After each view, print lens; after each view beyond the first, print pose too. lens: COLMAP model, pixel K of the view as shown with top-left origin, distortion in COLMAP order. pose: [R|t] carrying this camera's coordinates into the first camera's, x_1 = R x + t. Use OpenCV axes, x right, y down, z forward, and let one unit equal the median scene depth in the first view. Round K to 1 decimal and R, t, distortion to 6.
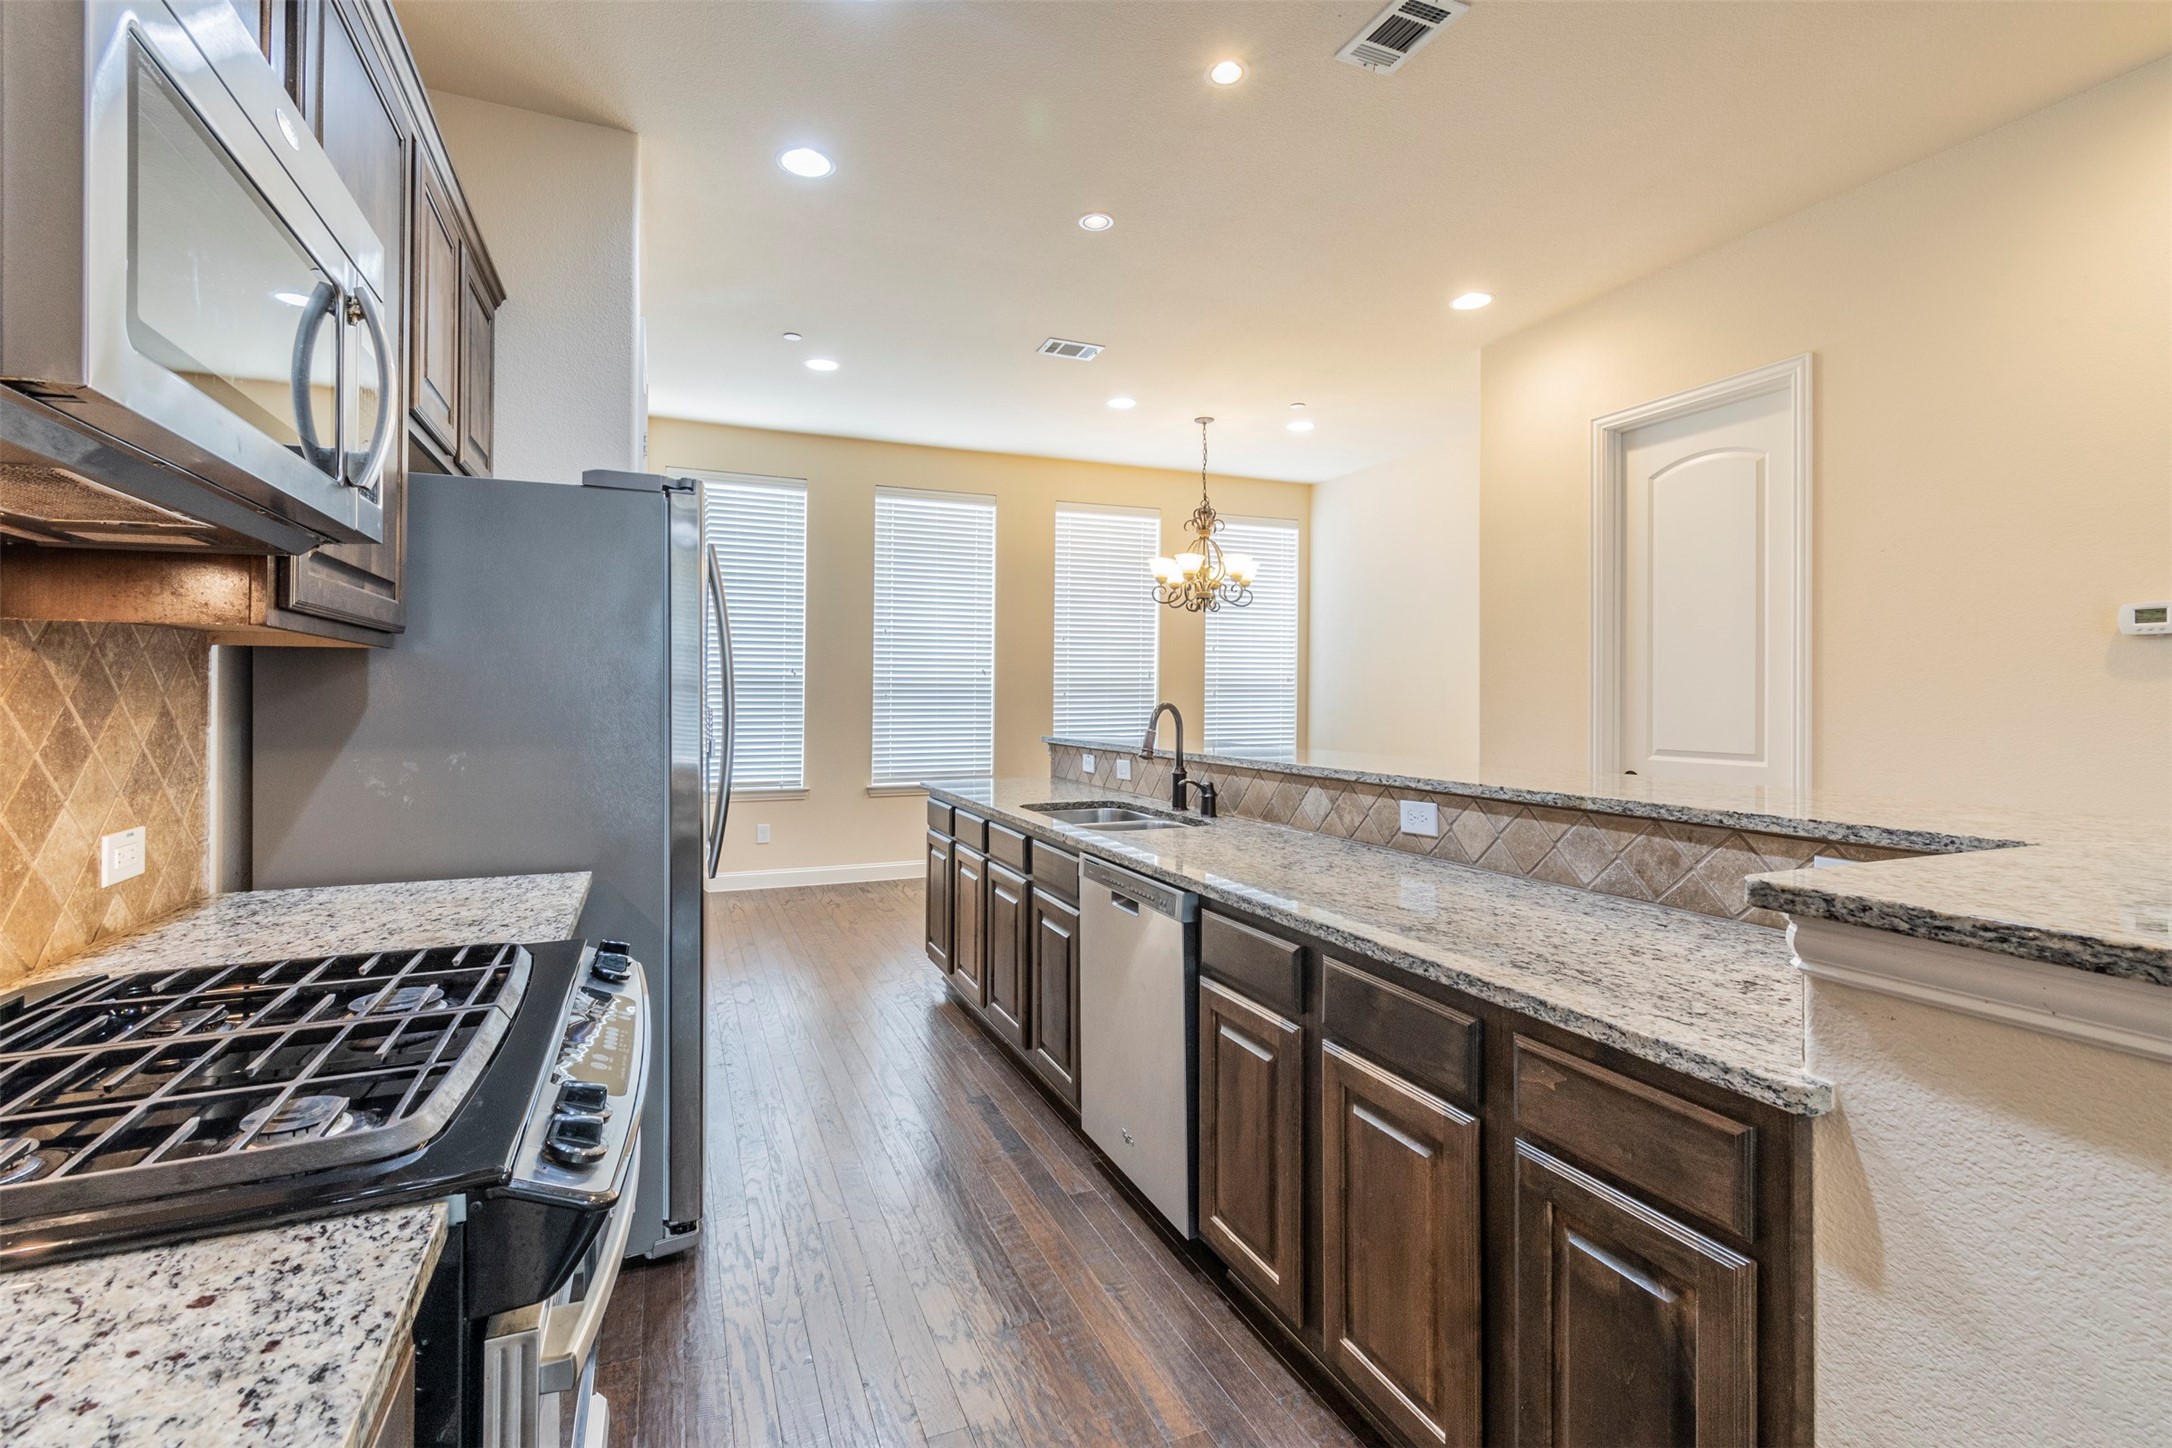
lens RADIAL K [[976.4, 0, 1087.1], [0, 976.4, 686.5], [0, 0, 1]] dist [0.002530, -0.000328]
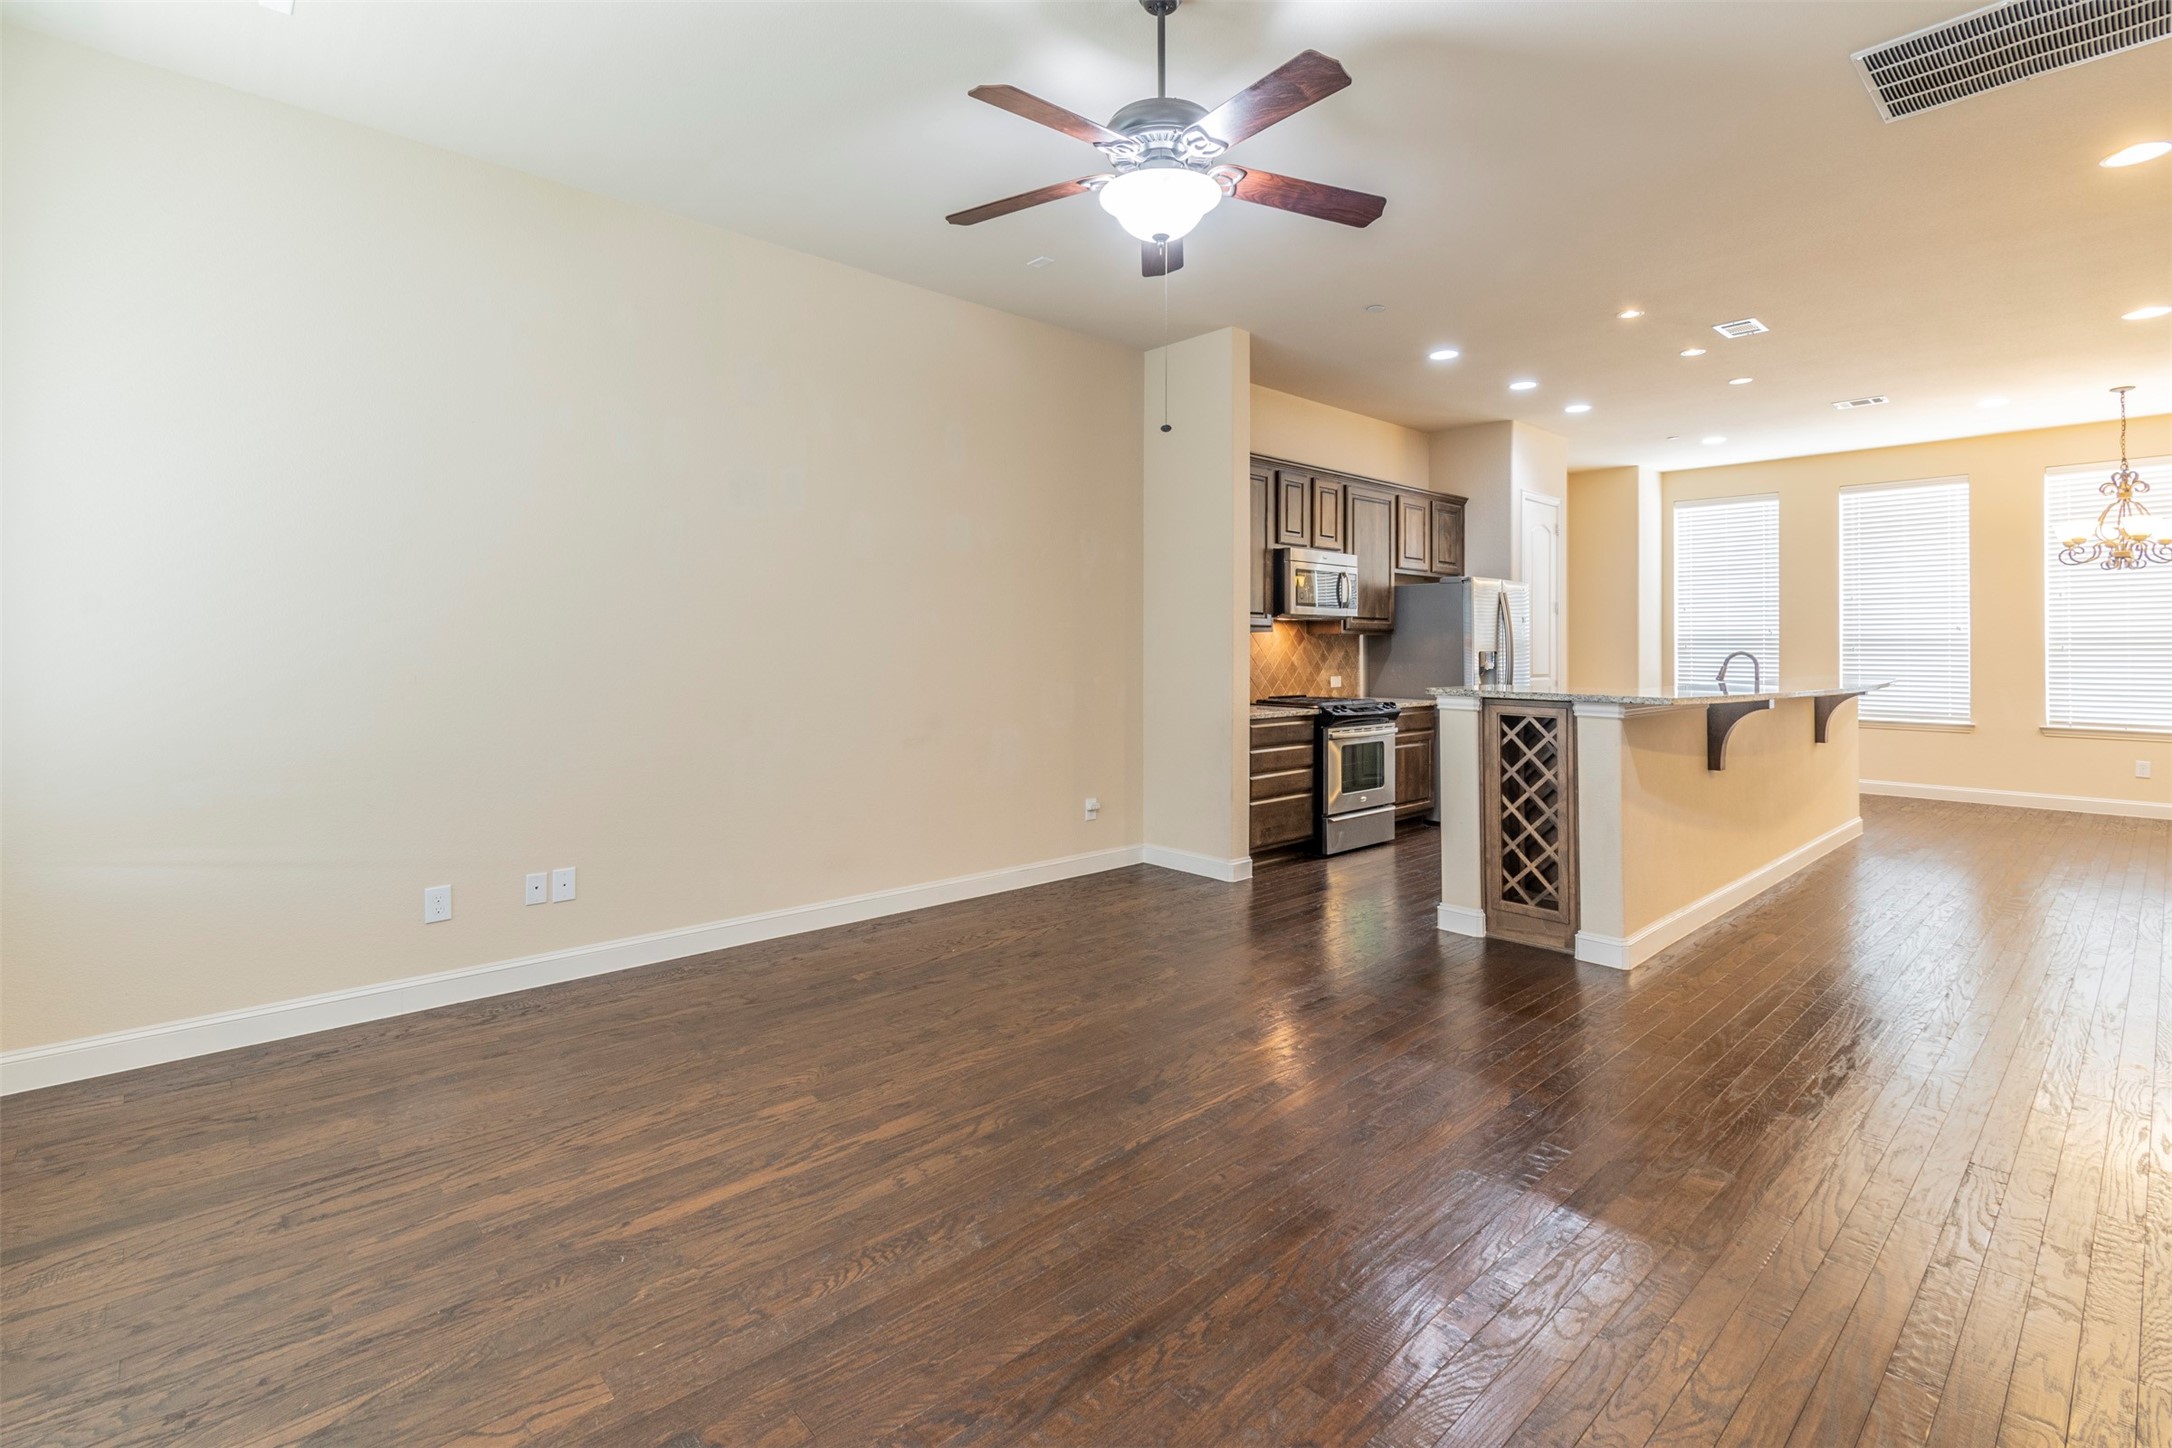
lens RADIAL K [[995.2, 0, 1090.7], [0, 995.2, 633.1], [0, 0, 1]] dist [0.001930, -0.000736]
pose [[0.330938, -0.013749, -0.943552, 1.539261], [0.006648, 0.999903, -0.012238, -0.004322], [0.943629, -0.002223, 0.330997, -0.829624]]
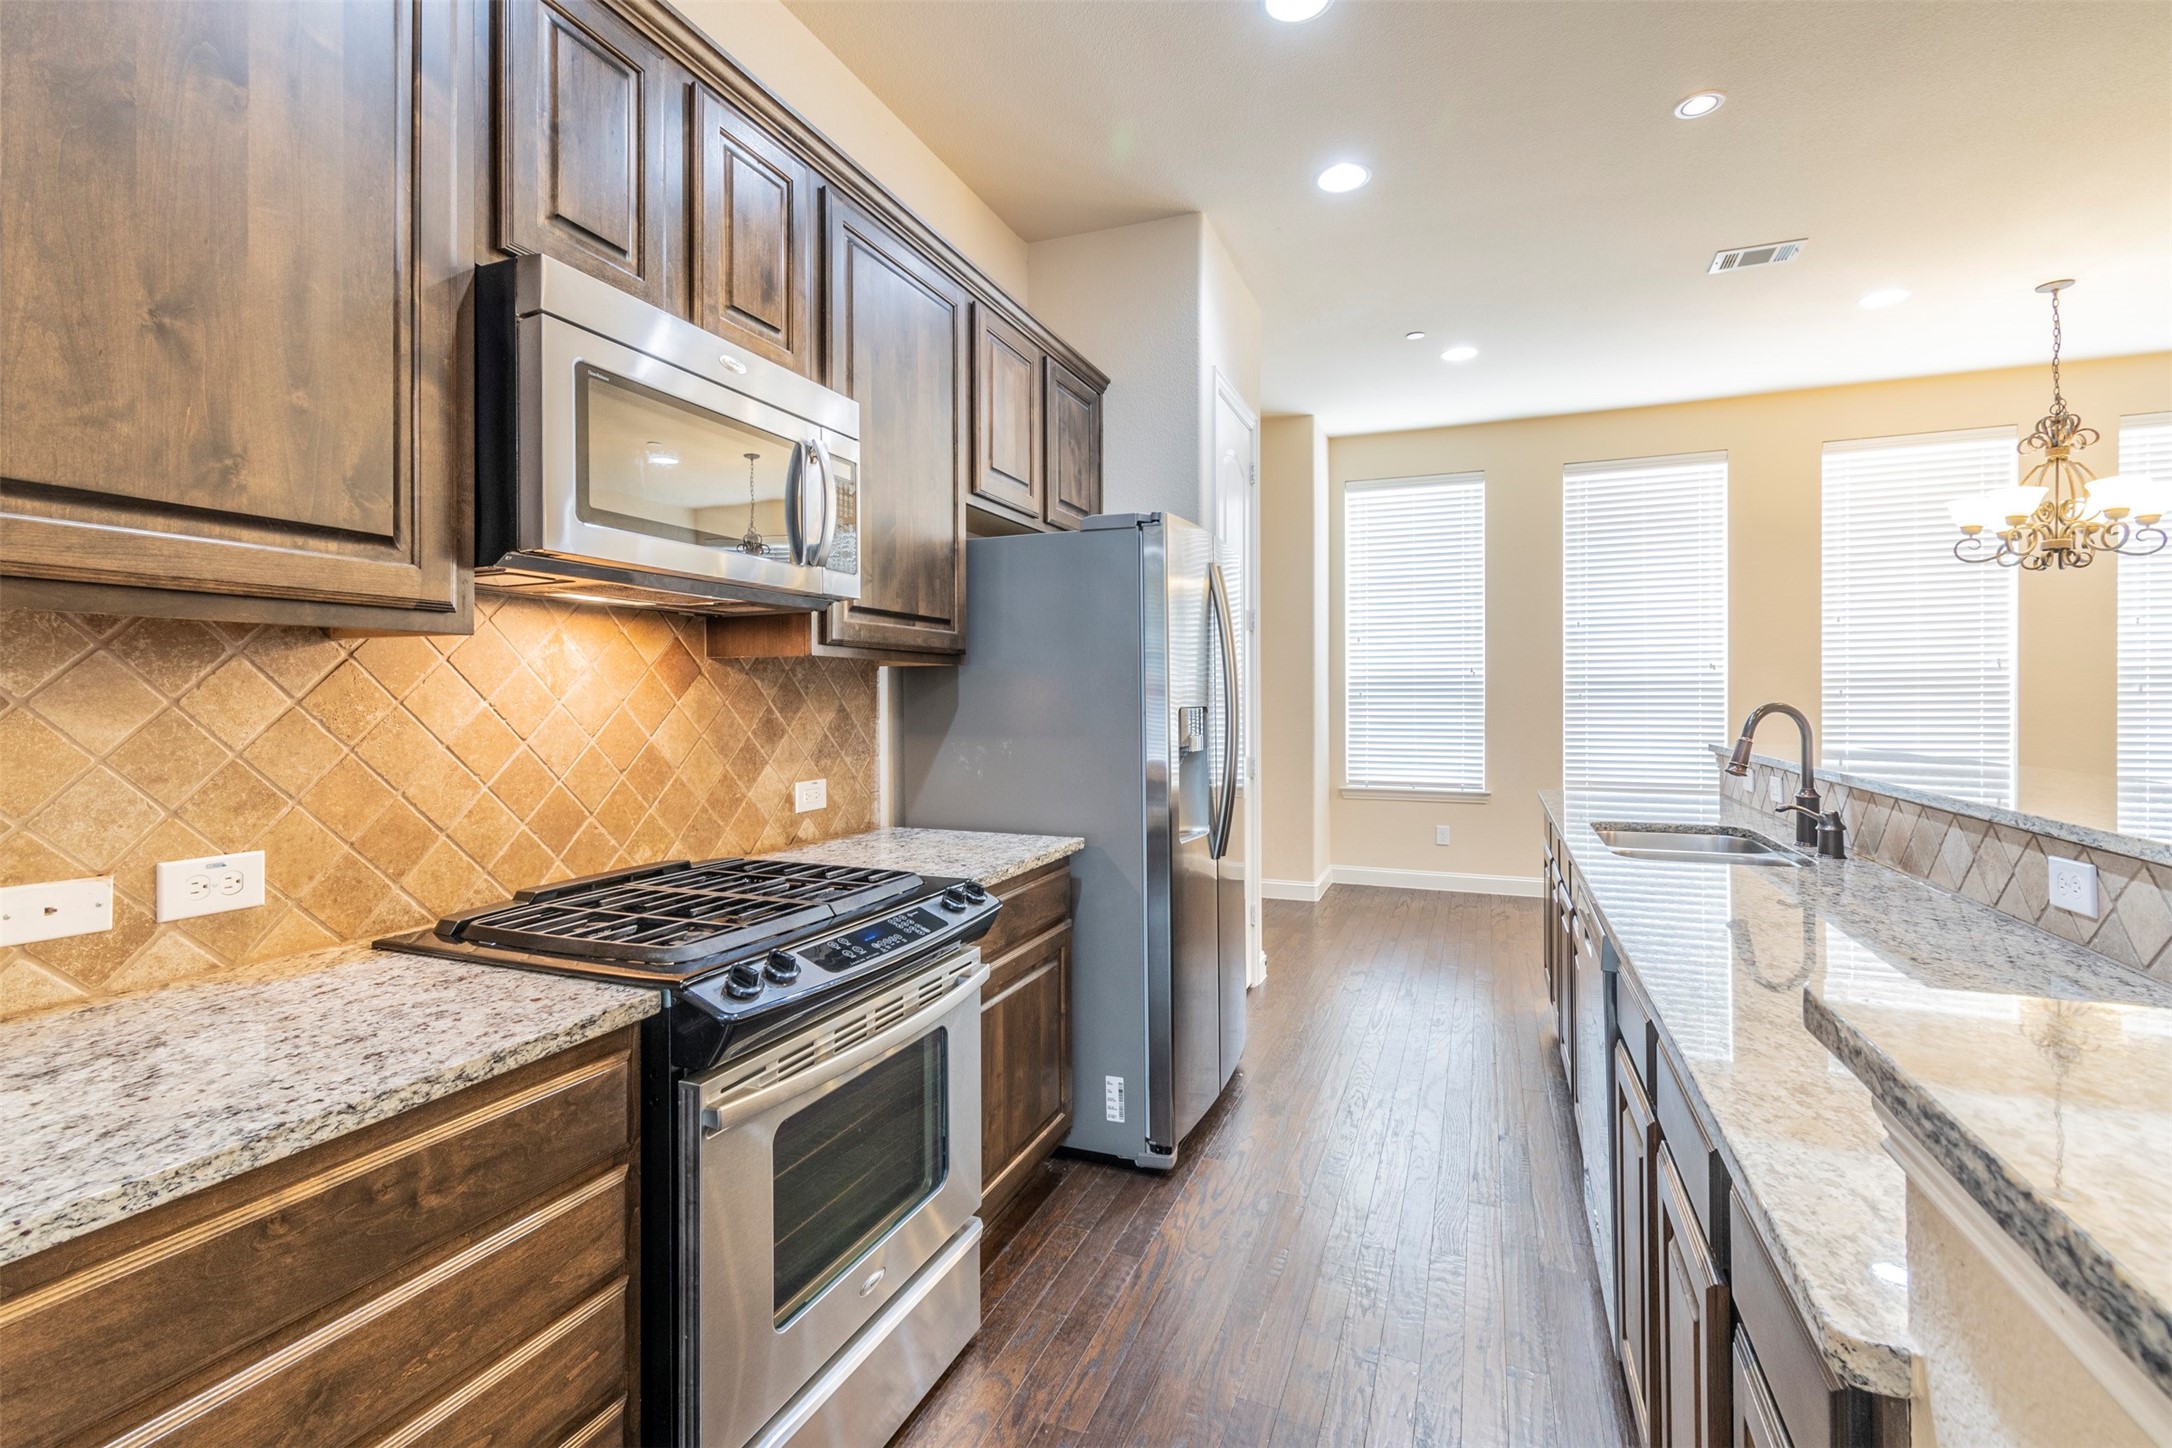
lens RADIAL K [[985.3, 0, 1078.7], [0, 985.3, 693.2], [0, 0, 1]] dist [0.000543, -0.000527]
pose [[0.700377, -0.008097, -0.713728, 0.263720], [0.012382, 0.999923, 0.000808, 0.001504], [0.713666, -0.009403, 0.700423, 0.074609]]
